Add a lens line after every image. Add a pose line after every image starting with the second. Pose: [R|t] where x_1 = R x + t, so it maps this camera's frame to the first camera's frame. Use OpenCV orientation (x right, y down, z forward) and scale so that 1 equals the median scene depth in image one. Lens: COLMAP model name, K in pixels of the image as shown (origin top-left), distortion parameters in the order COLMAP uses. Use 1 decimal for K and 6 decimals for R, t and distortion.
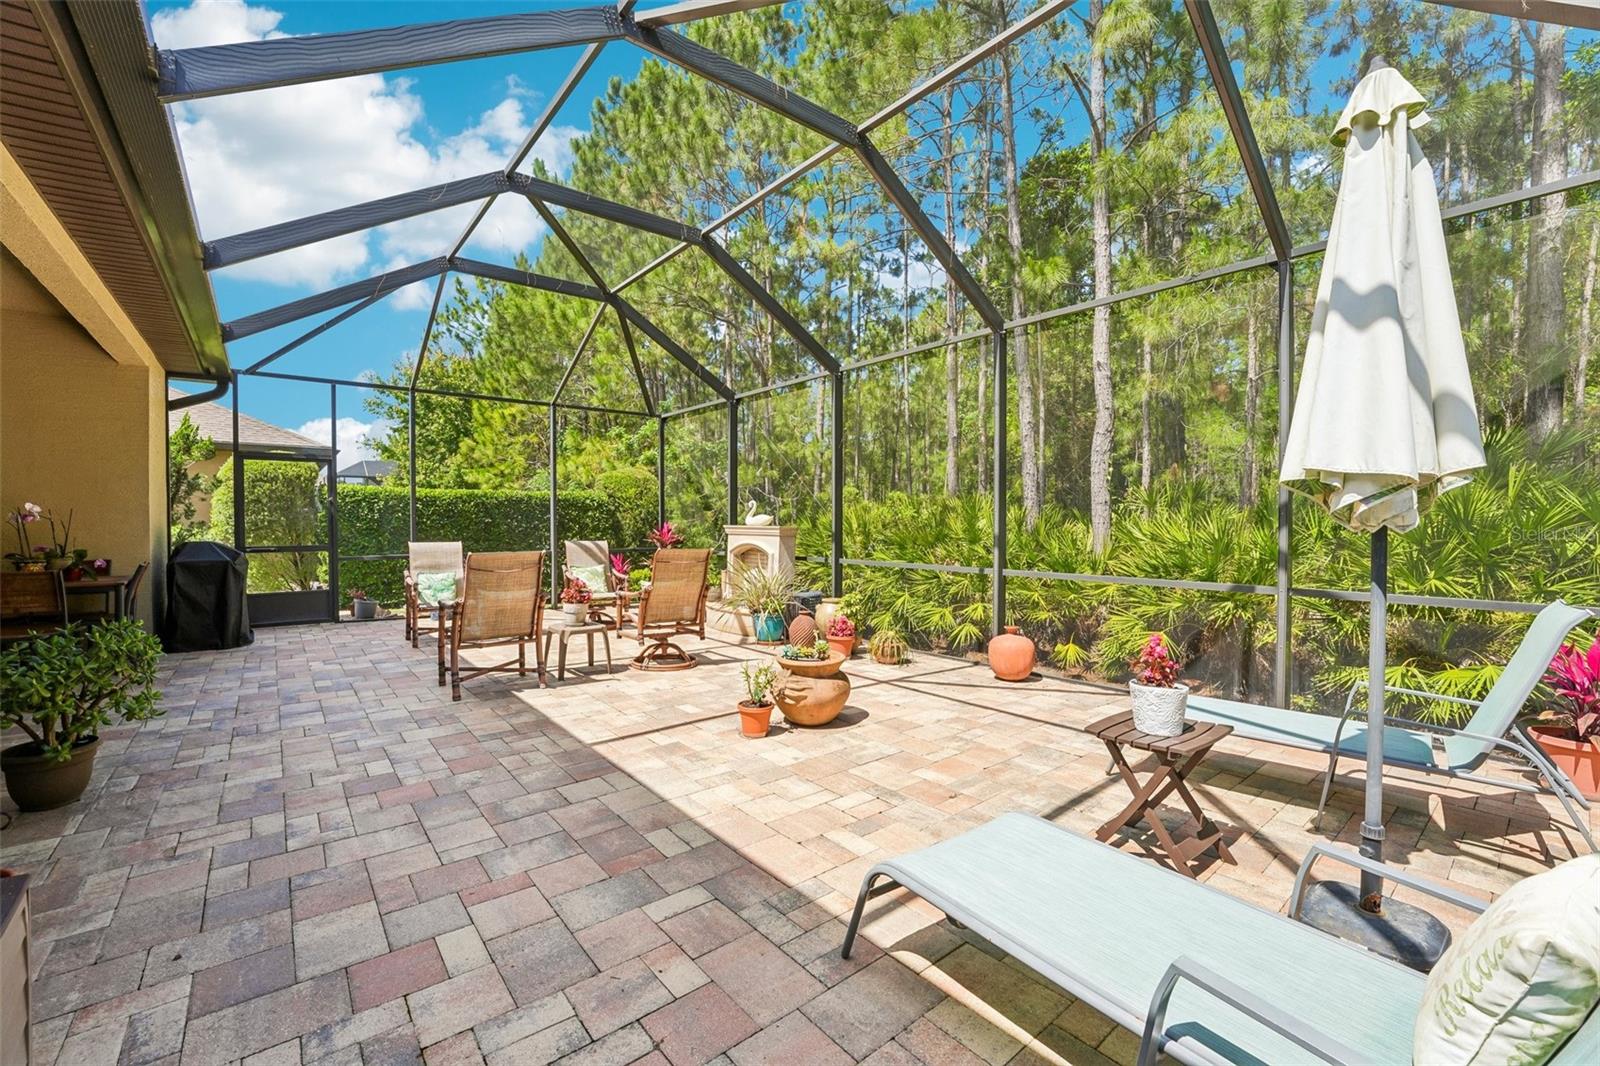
lens RADIAL K [[653.6, 0, 794.8], [0, 653.6, 532.1], [0, 0, 1]] dist [-0.025547, 0.000239]
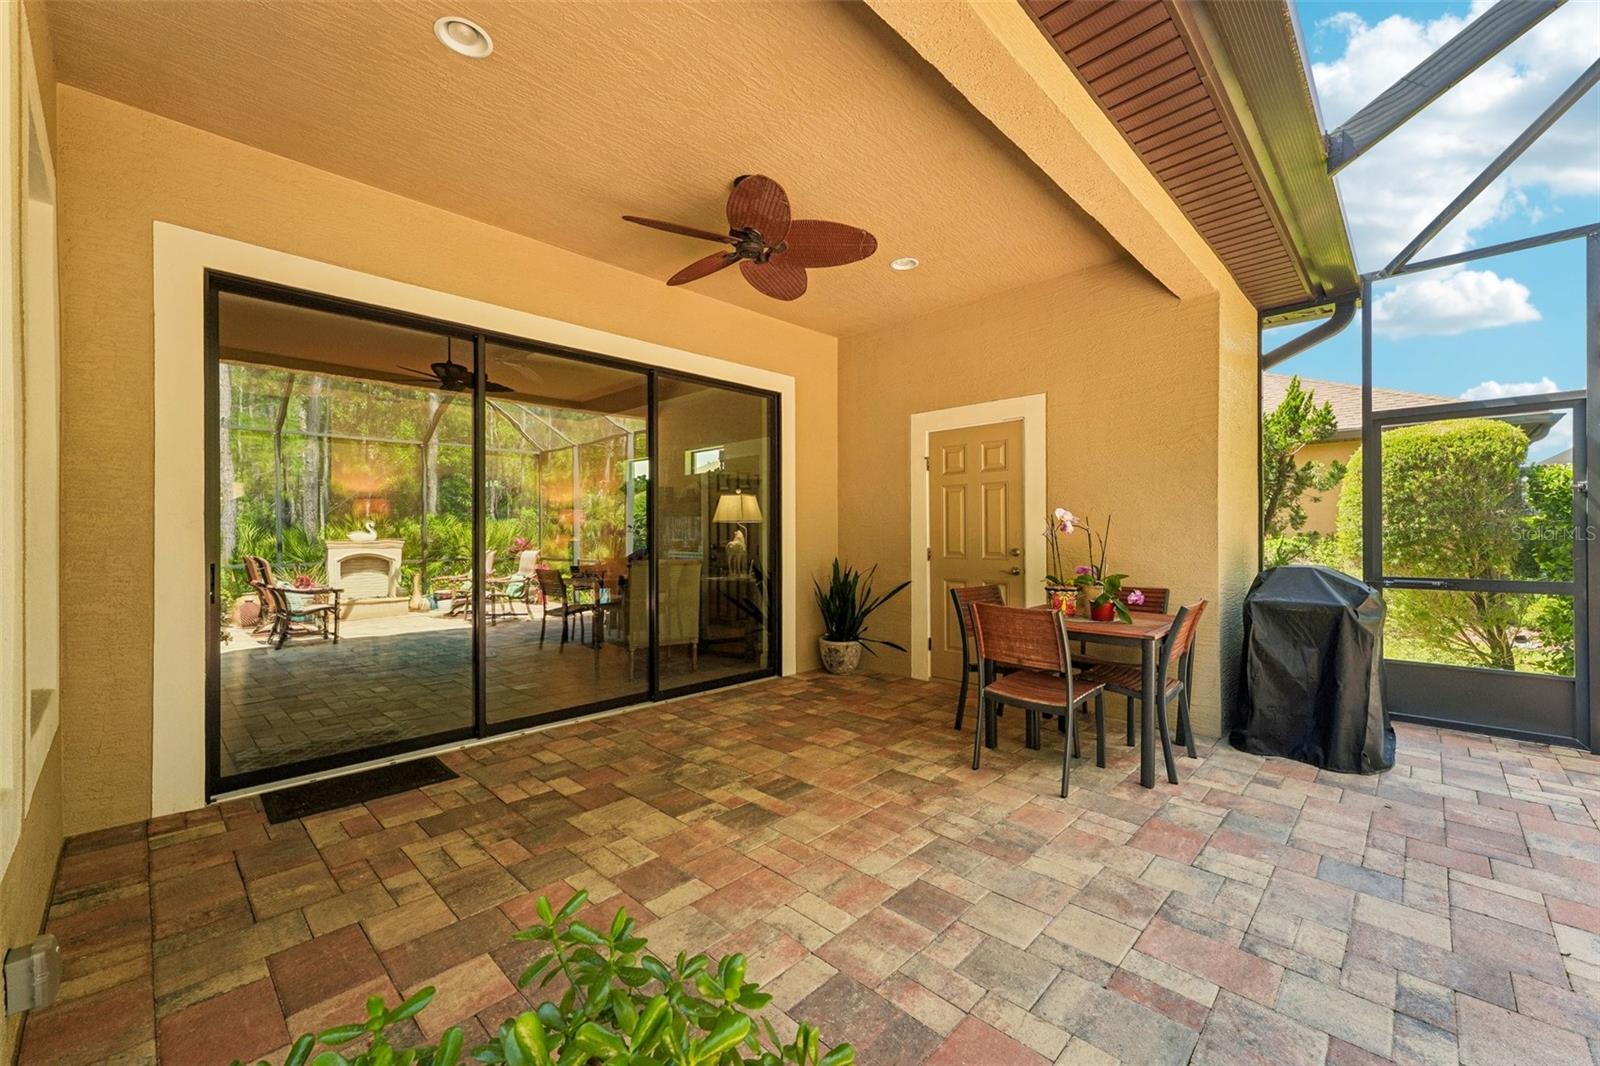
lens RADIAL K [[639.5, 0, 800.0], [0, 639.5, 533.0], [0, 0, 1]] dist [0.011076, 0.000181]
pose [[0.114361, 0.003155, -0.993434, -0.328681], [-0.014152, 0.999899, 0.001546, -0.009739], [0.993338, 0.013882, 0.114394, 0.399219]]
